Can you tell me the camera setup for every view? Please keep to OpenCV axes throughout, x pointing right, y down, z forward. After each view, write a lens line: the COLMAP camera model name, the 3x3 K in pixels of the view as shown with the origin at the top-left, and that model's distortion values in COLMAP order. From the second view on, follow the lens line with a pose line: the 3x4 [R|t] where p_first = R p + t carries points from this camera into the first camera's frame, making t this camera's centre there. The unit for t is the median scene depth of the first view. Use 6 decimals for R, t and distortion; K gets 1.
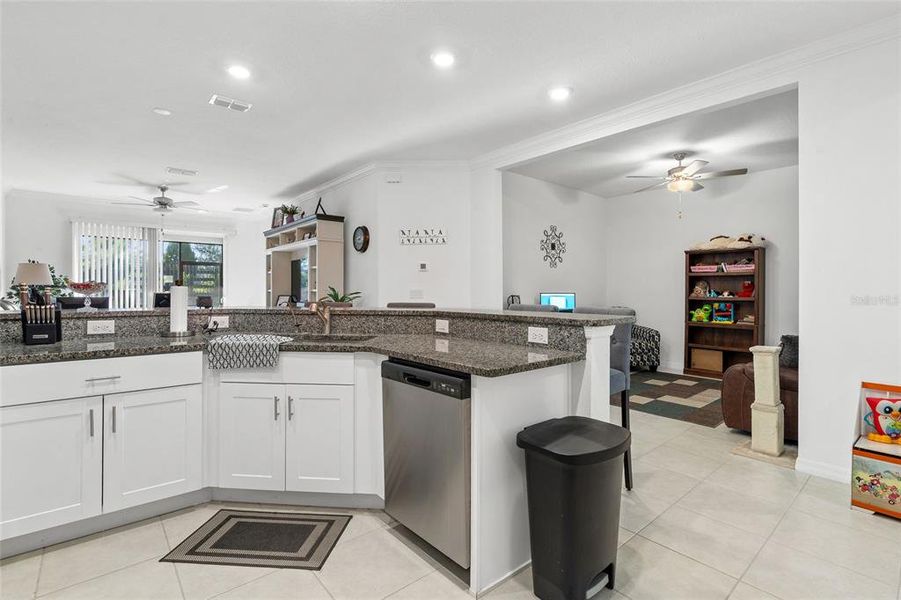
lens RADIAL K [[421.1, 0, 461.8], [0, 421.1, 285.1], [0, 0, 1]] dist [-0.004001, 0.000027]
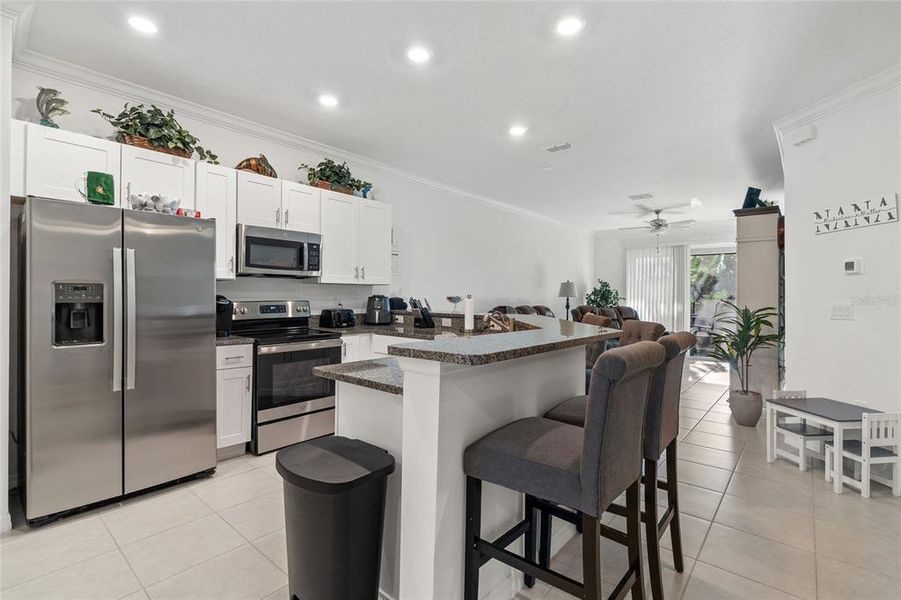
lens RADIAL K [[417.6, 0, 453.5], [0, 417.6, 295.3], [0, 0, 1]] dist [-0.003955, 0.000325]
pose [[0.147749, -0.002466, -0.989022, 0.334595], [0.002118, 0.999995, -0.002177, -0.003223], [0.989023, -0.001773, 0.147754, 0.302127]]
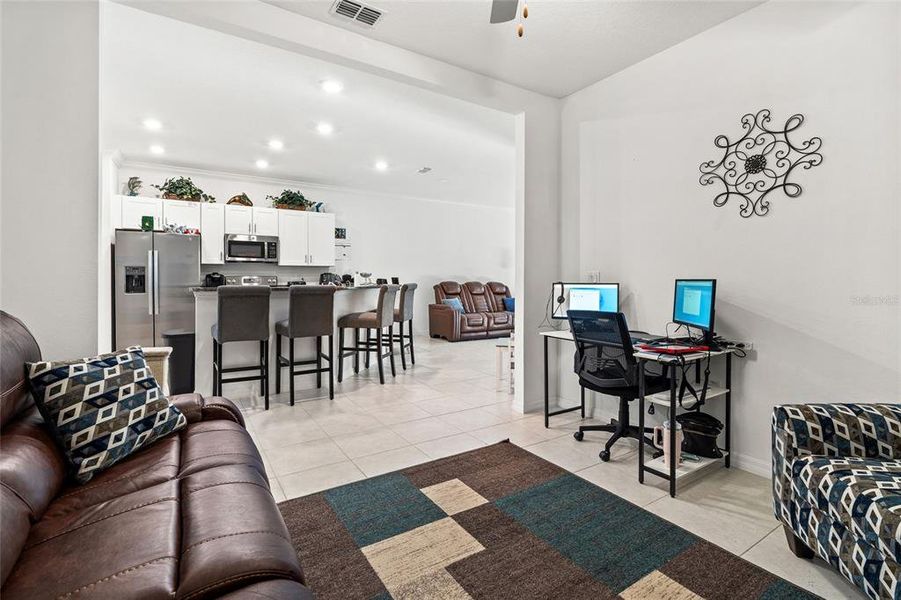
lens RADIAL K [[421.1, 0, 461.8], [0, 421.1, 285.1], [0, 0, 1]] dist [-0.004001, 0.000027]
pose [[-0.137962, 0.012279, -0.990361, 0.684017], [0.007092, 0.999910, 0.011409, 0.017855], [0.990412, -0.005450, -0.138037, 0.812604]]
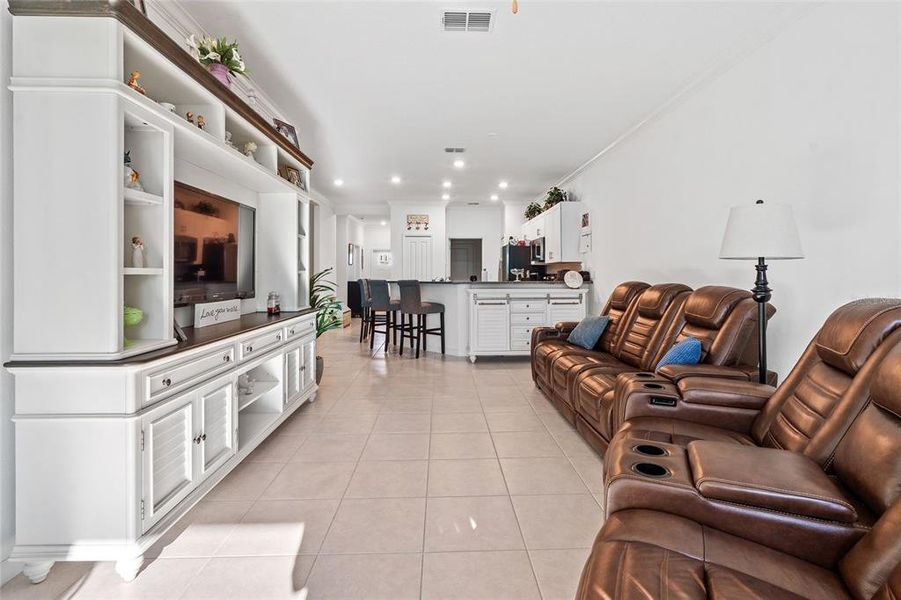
lens RADIAL K [[421.1, 0, 461.8], [0, 421.1, 285.1], [0, 0, 1]] dist [-0.004001, 0.000027]
pose [[-0.784430, -0.018504, 0.619942, -0.877287], [-0.008477, 0.999781, 0.019116, 0.017034], [-0.620160, 0.009740, -0.784415, 1.264891]]
